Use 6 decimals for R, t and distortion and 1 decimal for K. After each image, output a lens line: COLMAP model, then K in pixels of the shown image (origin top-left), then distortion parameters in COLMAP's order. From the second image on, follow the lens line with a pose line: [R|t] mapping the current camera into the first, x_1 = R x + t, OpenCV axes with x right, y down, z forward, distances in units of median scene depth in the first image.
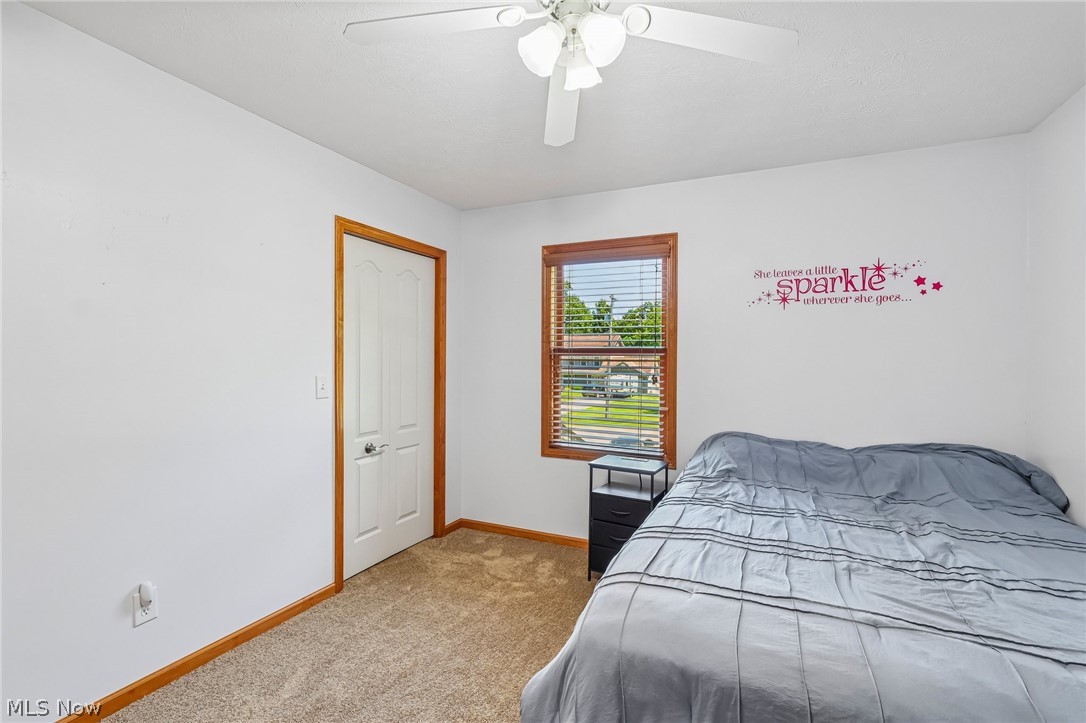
lens RADIAL K [[496.6, 0, 537.1], [0, 496.6, 364.9], [0, 0, 1]] dist [0.001098, 0.000152]
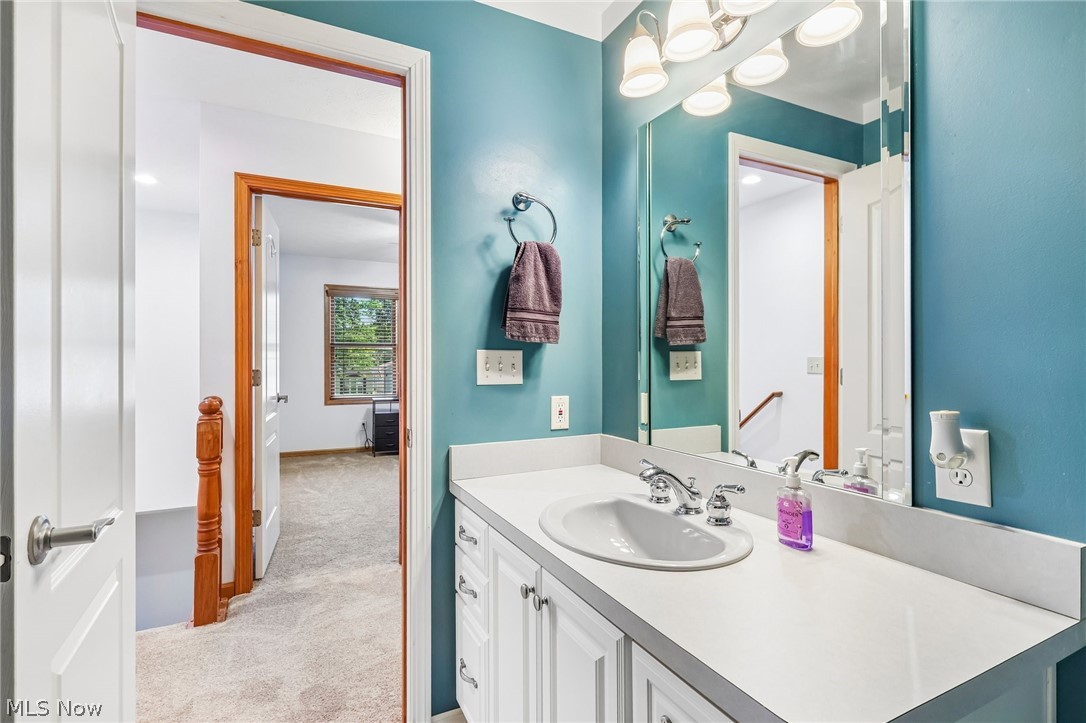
lens RADIAL K [[508.7, 0, 543.0], [0, 508.7, 361.5], [0, 0, 1]] dist [0.000620, 0.000827]
pose [[0.630693, -0.007340, 0.775998, -1.089830], [0.014118, 0.999898, -0.002016, 0.056688], [-0.775904, 0.012227, 0.630732, -0.871639]]
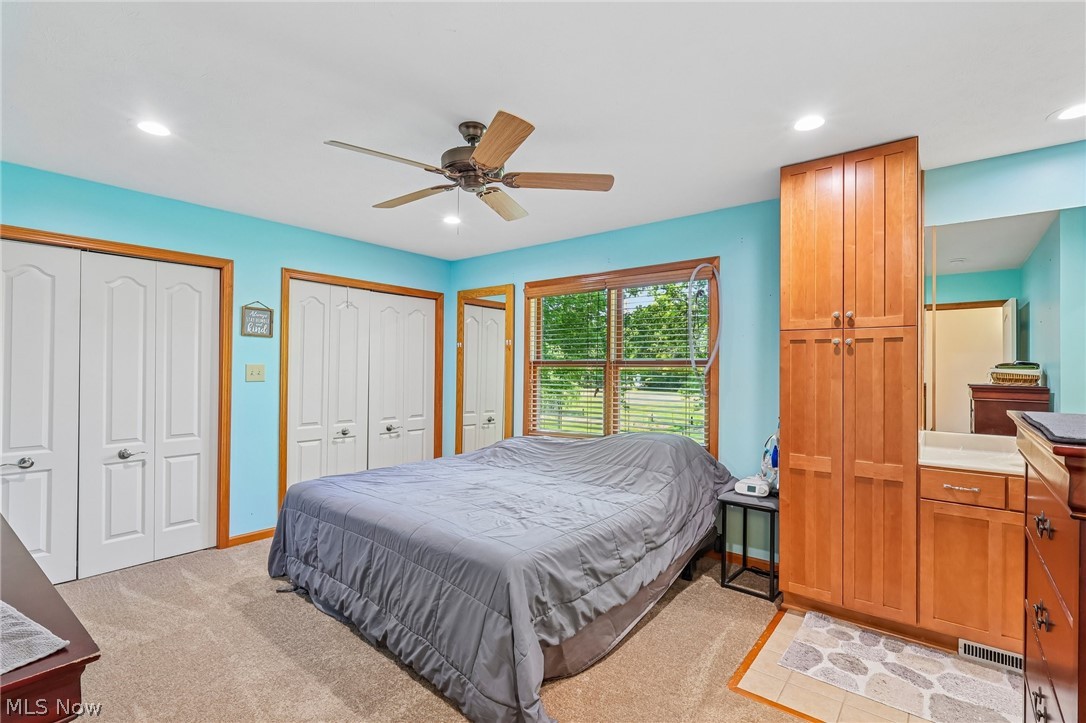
lens RADIAL K [[508.7, 0, 543.0], [0, 508.7, 361.5], [0, 0, 1]] dist [0.000620, 0.000827]
pose [[0.972383, -0.005932, -0.233314, 0.452672], [-0.001889, 0.999444, -0.033286, 0.015291], [0.233381, 0.032808, 0.971832, -0.357601]]
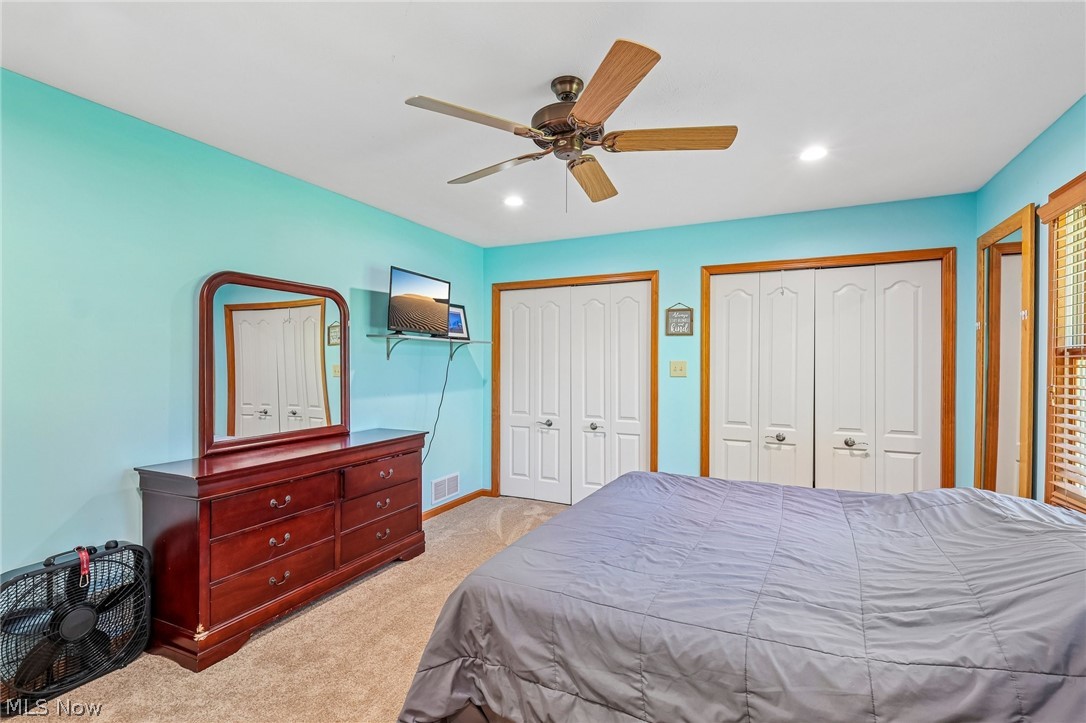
lens RADIAL K [[508.7, 0, 543.0], [0, 508.7, 361.5], [0, 0, 1]] dist [0.000620, 0.000827]
pose [[-0.020146, -0.011351, -0.999733, 0.809605], [-0.019182, 0.999756, -0.010965, 0.006060], [0.999613, 0.018956, -0.020359, 0.300228]]
